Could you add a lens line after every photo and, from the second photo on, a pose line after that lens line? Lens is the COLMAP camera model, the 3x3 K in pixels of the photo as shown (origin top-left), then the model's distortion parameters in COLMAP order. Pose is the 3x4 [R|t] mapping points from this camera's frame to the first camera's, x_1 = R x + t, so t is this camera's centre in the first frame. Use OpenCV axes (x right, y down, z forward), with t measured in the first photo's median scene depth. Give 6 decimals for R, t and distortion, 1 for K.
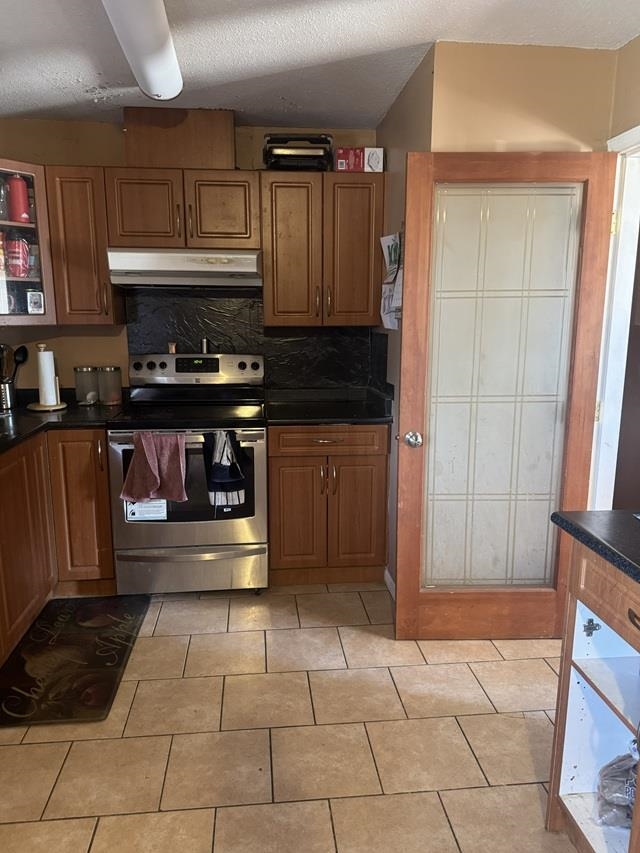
lens RADIAL K [[601.8, 0, 313.4], [0, 601.8, 425.9], [0, 0, 1]] dist [0.049140, -0.058360]
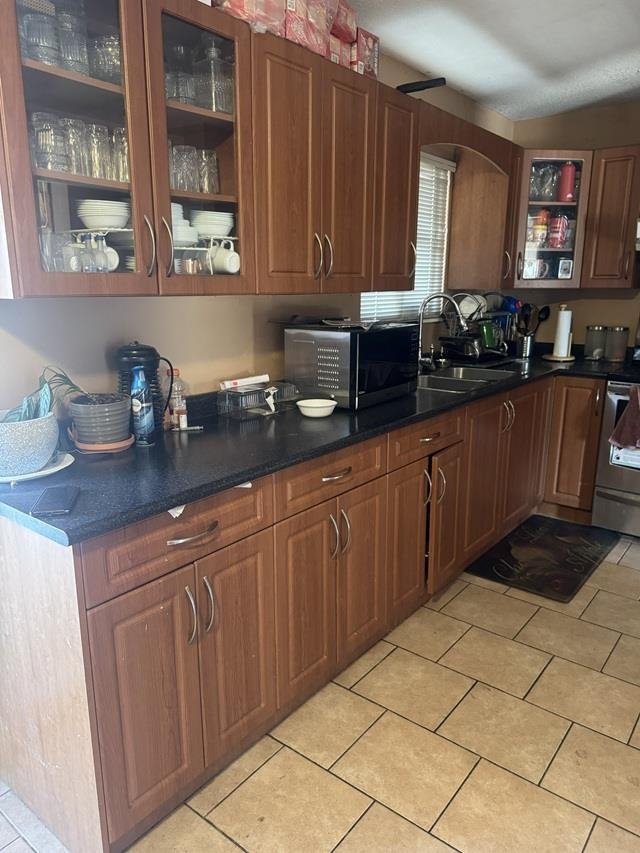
lens RADIAL K [[601.8, 0, 327.3], [0, 601.8, 423.6], [0, 0, 1]] dist [0.049140, -0.058360]
pose [[0.720199, 0.163385, -0.674254, 0.064735], [-0.133165, 0.986358, 0.096776, 0.046711], [0.680868, 0.020089, 0.732131, -0.200349]]
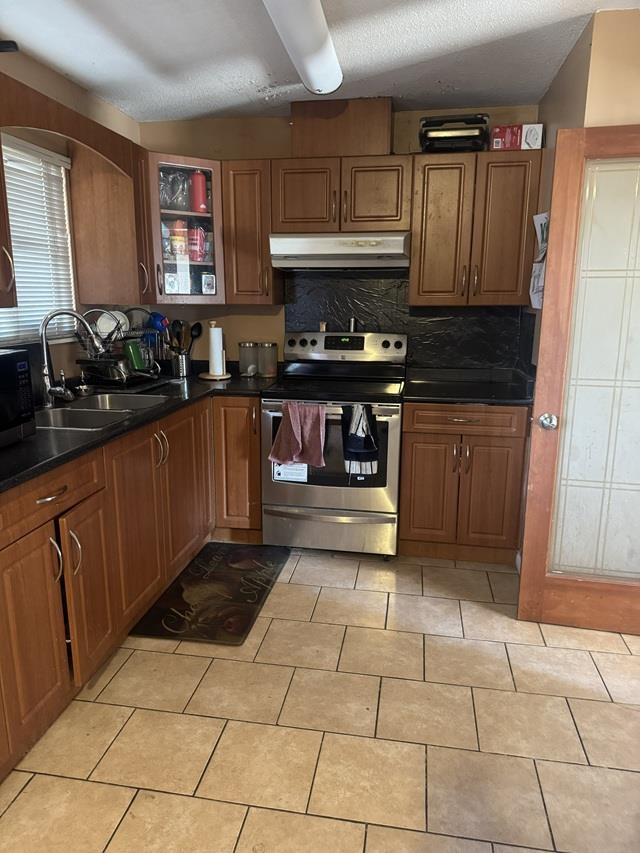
lens RADIAL K [[601.8, 0, 315.5], [0, 601.8, 425.9], [0, 0, 1]] dist [0.049140, -0.058360]
pose [[0.963657, 0.062365, -0.259760, 0.050723], [-0.054901, 0.997846, 0.035898, 0.012580], [0.261439, -0.020333, 0.965006, -0.051676]]
